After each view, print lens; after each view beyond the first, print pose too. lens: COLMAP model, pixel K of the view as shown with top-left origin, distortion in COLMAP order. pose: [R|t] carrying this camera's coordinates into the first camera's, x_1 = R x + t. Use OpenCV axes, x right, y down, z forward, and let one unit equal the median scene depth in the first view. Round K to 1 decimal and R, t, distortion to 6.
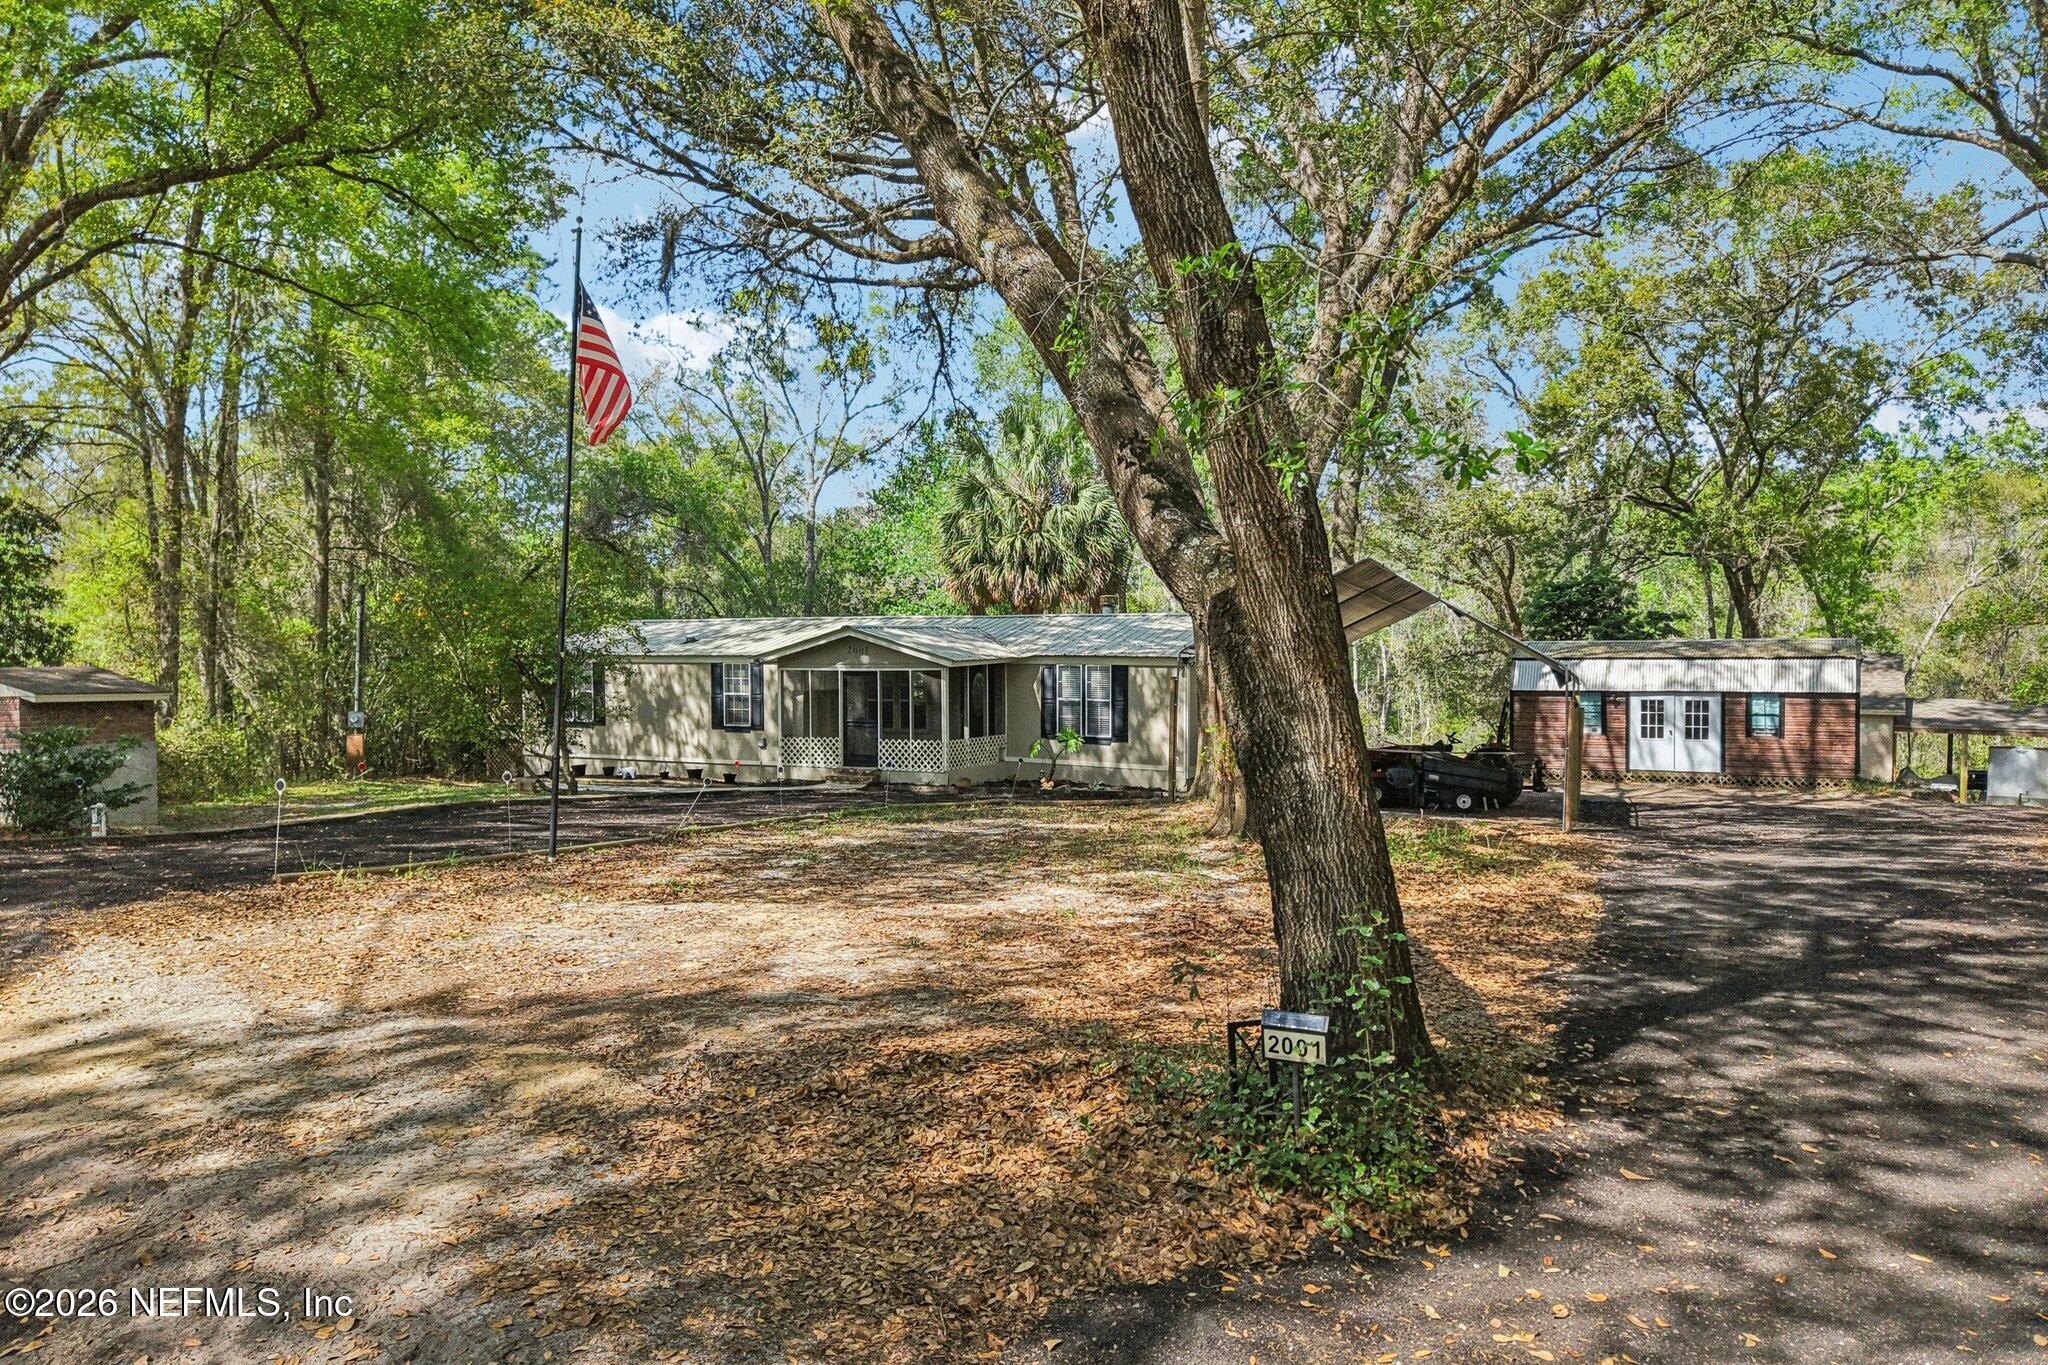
lens RADIAL K [[1368.4, 0, 1024.0], [0, 1368.4, 682.5], [0, 0, 1]] dist [-0.000052, -0.002941]
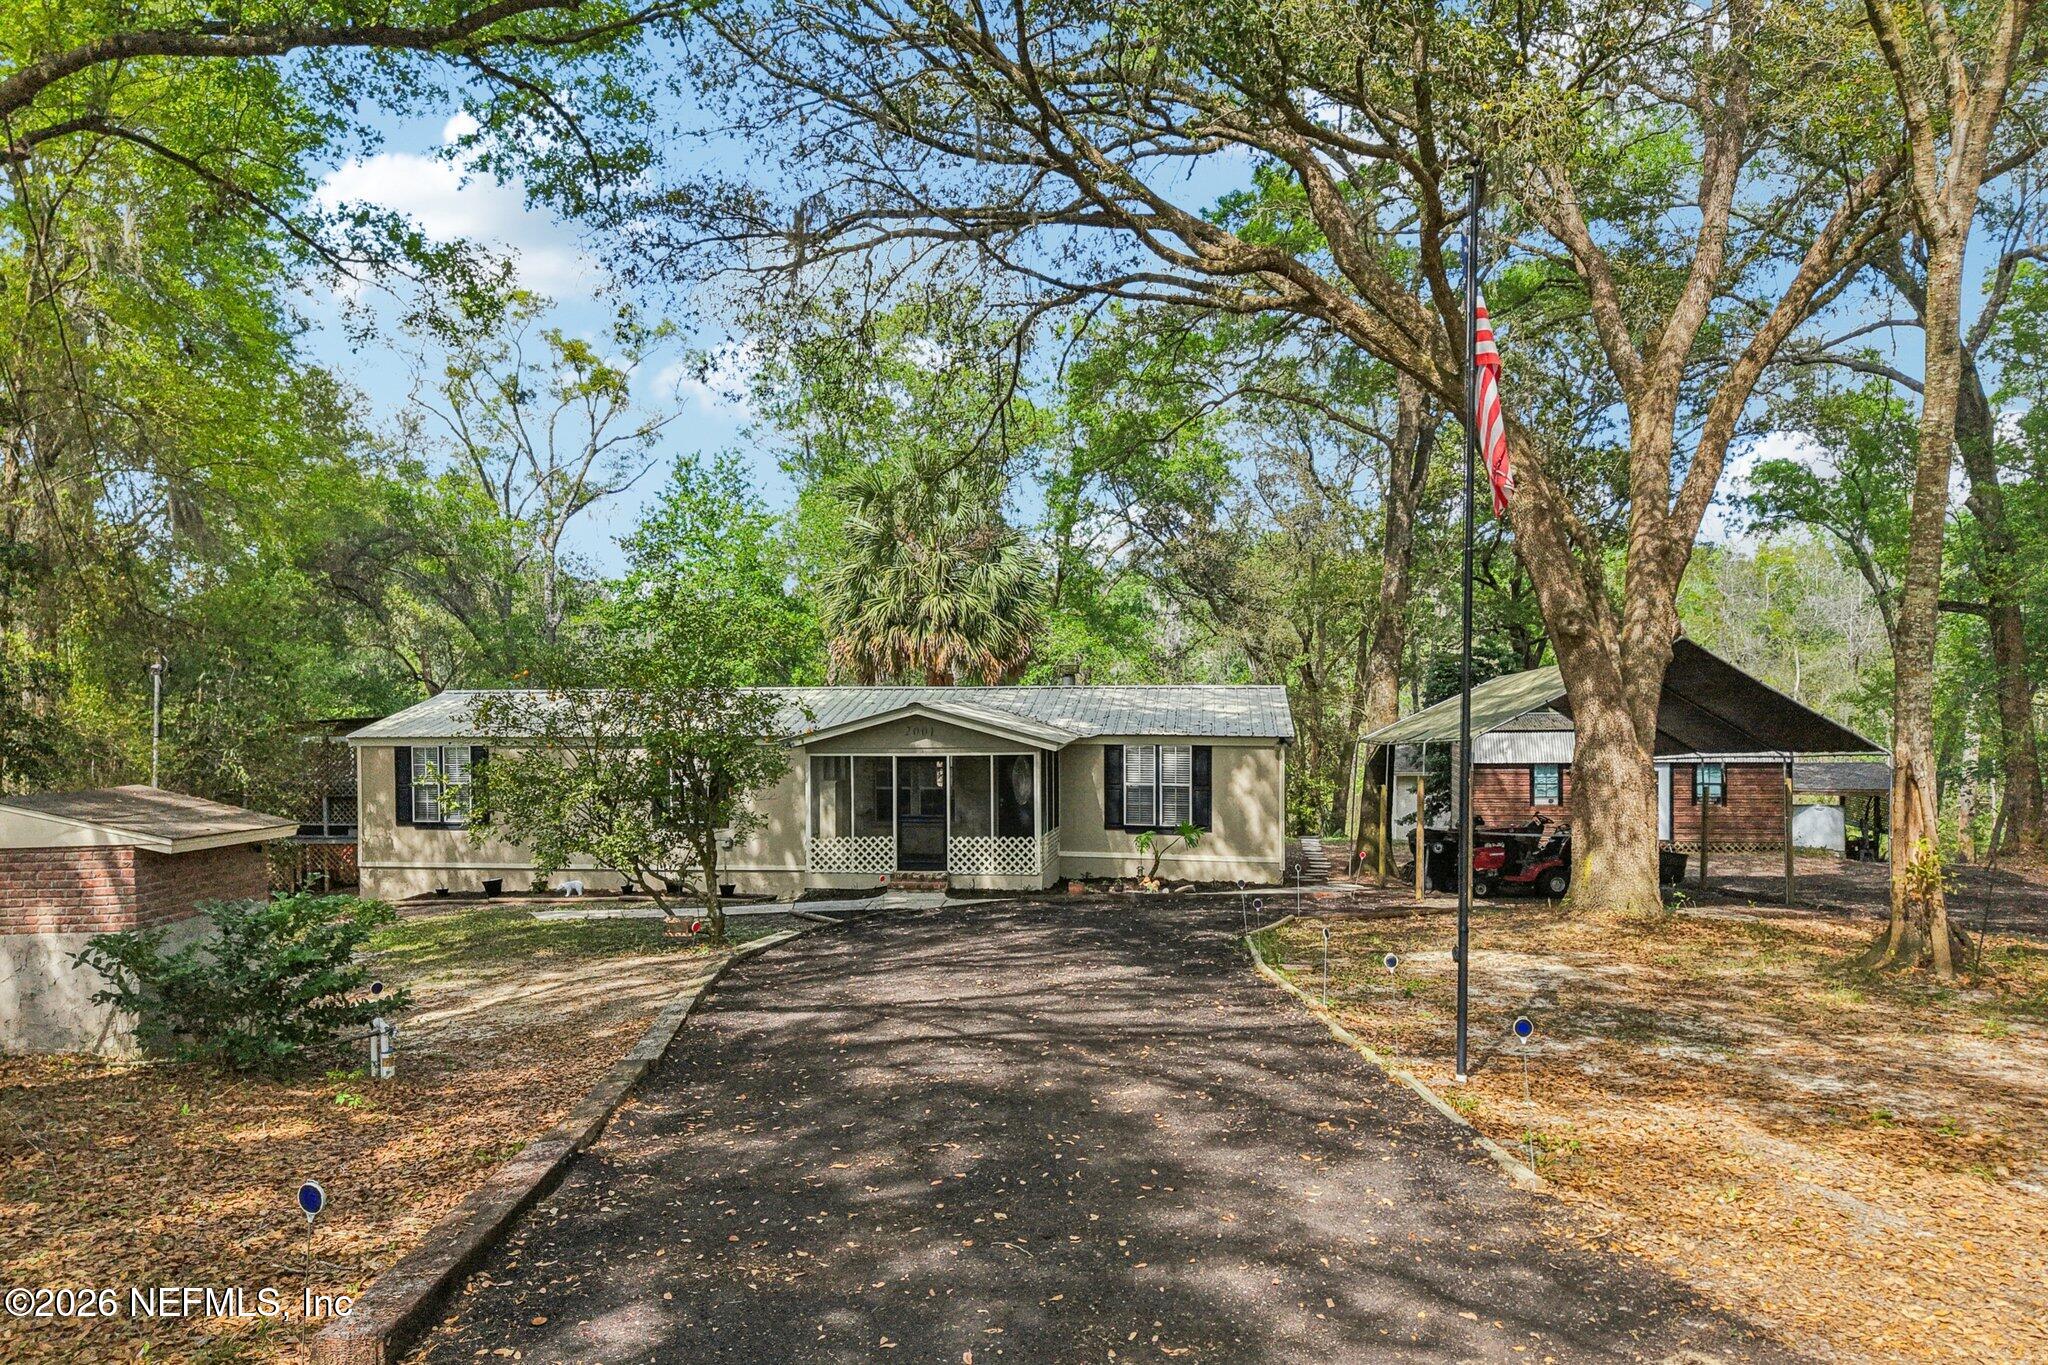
lens RADIAL K [[1386.8, 0, 1018.5], [0, 1386.8, 666.2], [0, 0, 1]] dist [0.004951, -0.004202]
pose [[0.939925, 0.007449, 0.341299, -0.299028], [0.012863, 0.998279, -0.057213, -0.012022], [-0.341138, 0.058166, 0.938212, 0.181775]]
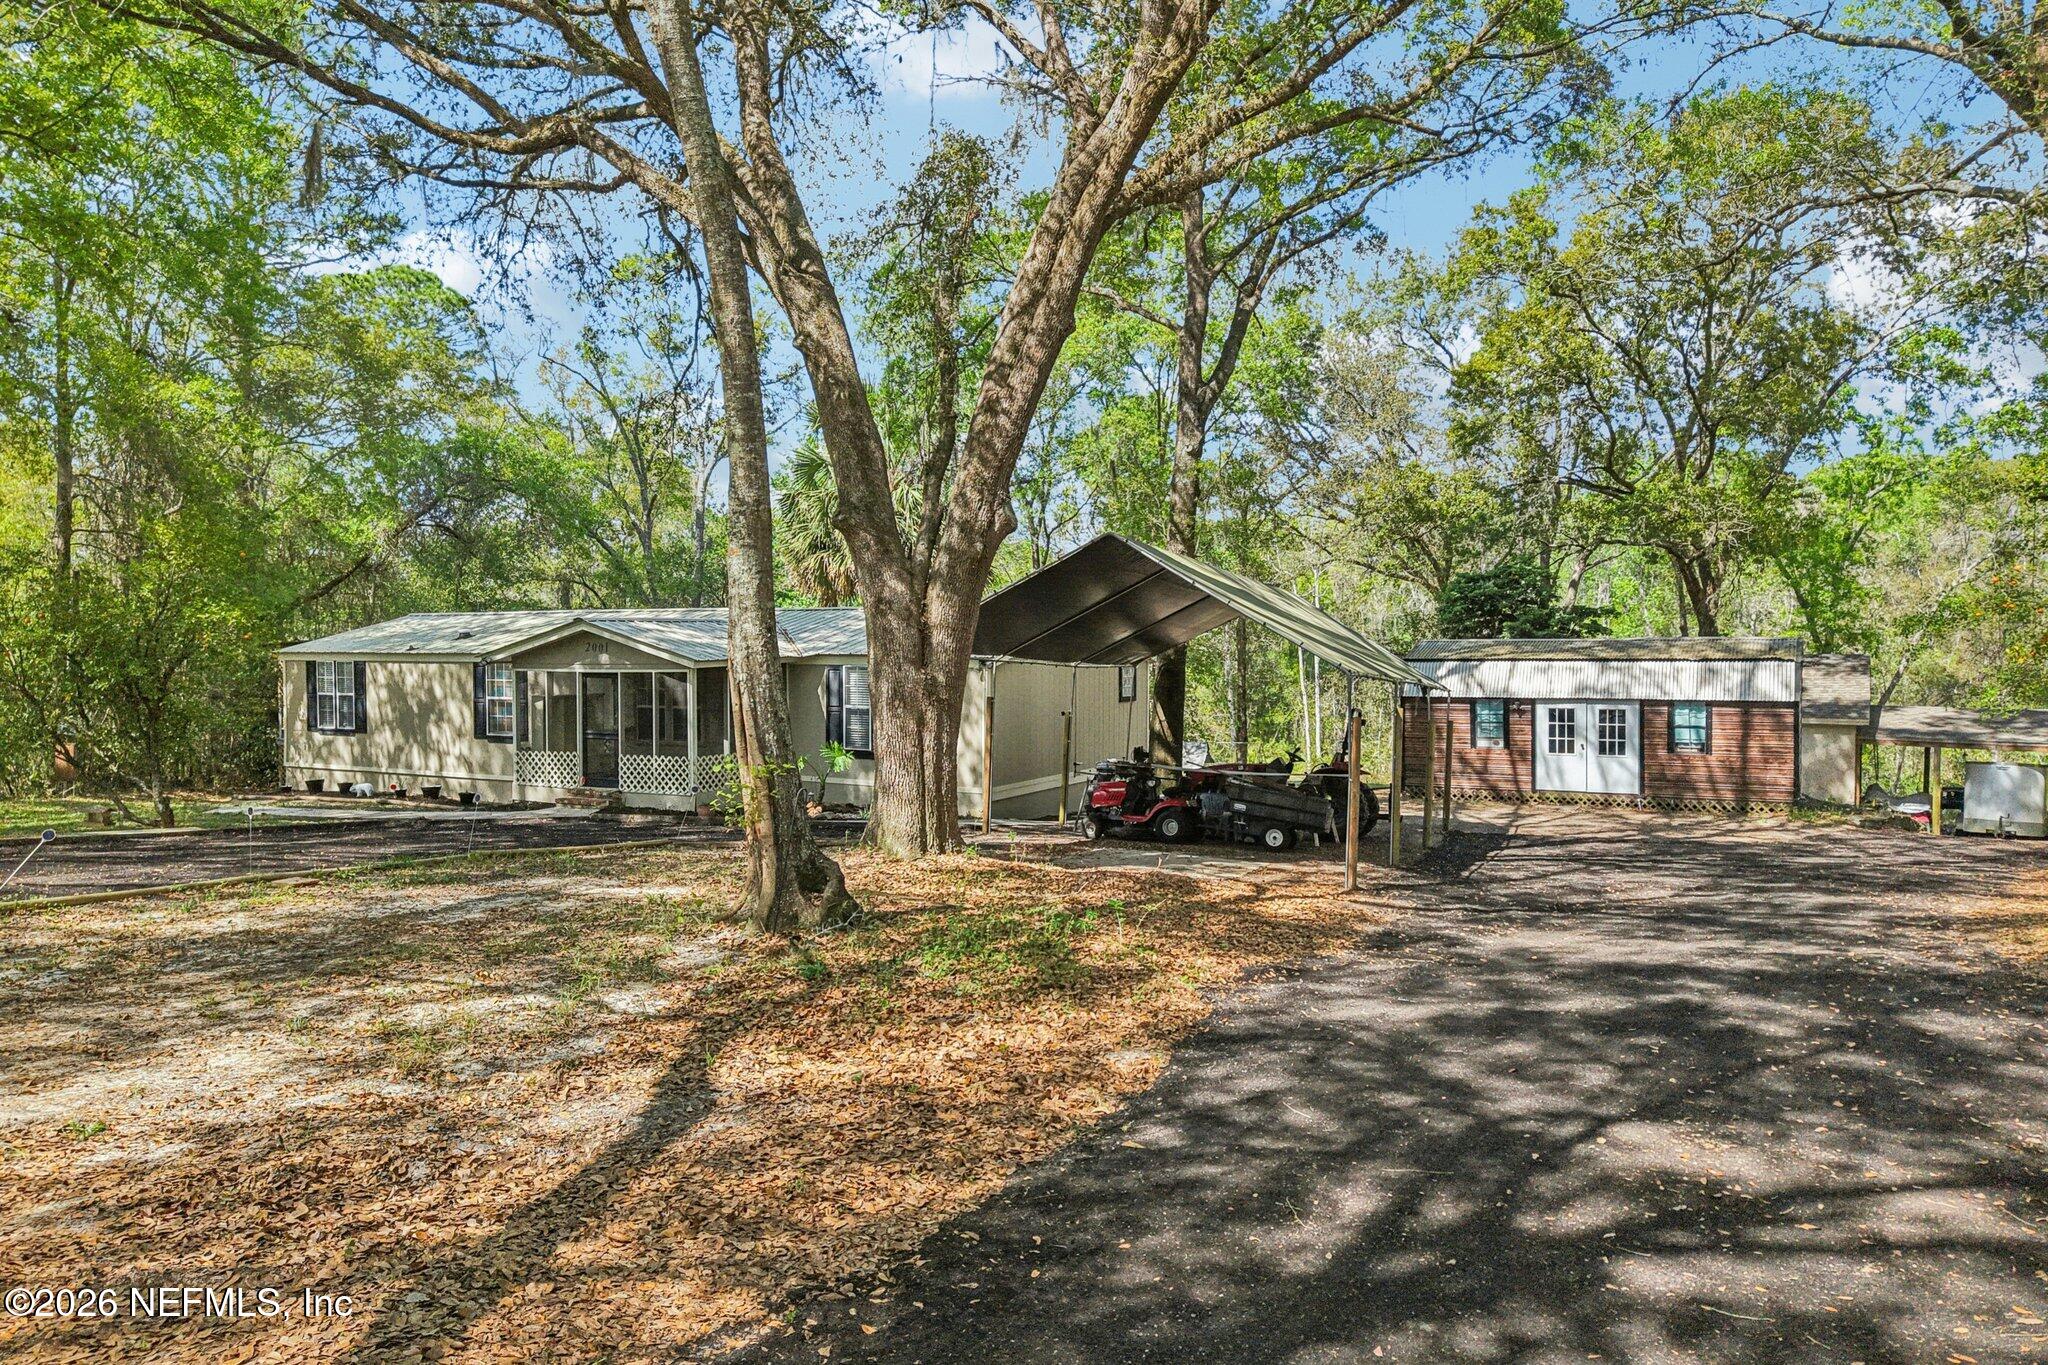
lens RADIAL K [[1386.8, 0, 1018.5], [0, 1386.8, 666.2], [0, 0, 1]] dist [0.004951, -0.004202]
pose [[0.999989, 0.002815, -0.003836, 0.121408], [-0.002855, 0.999940, -0.010604, -0.003581], [0.003806, 0.010615, 0.999936, 0.128227]]
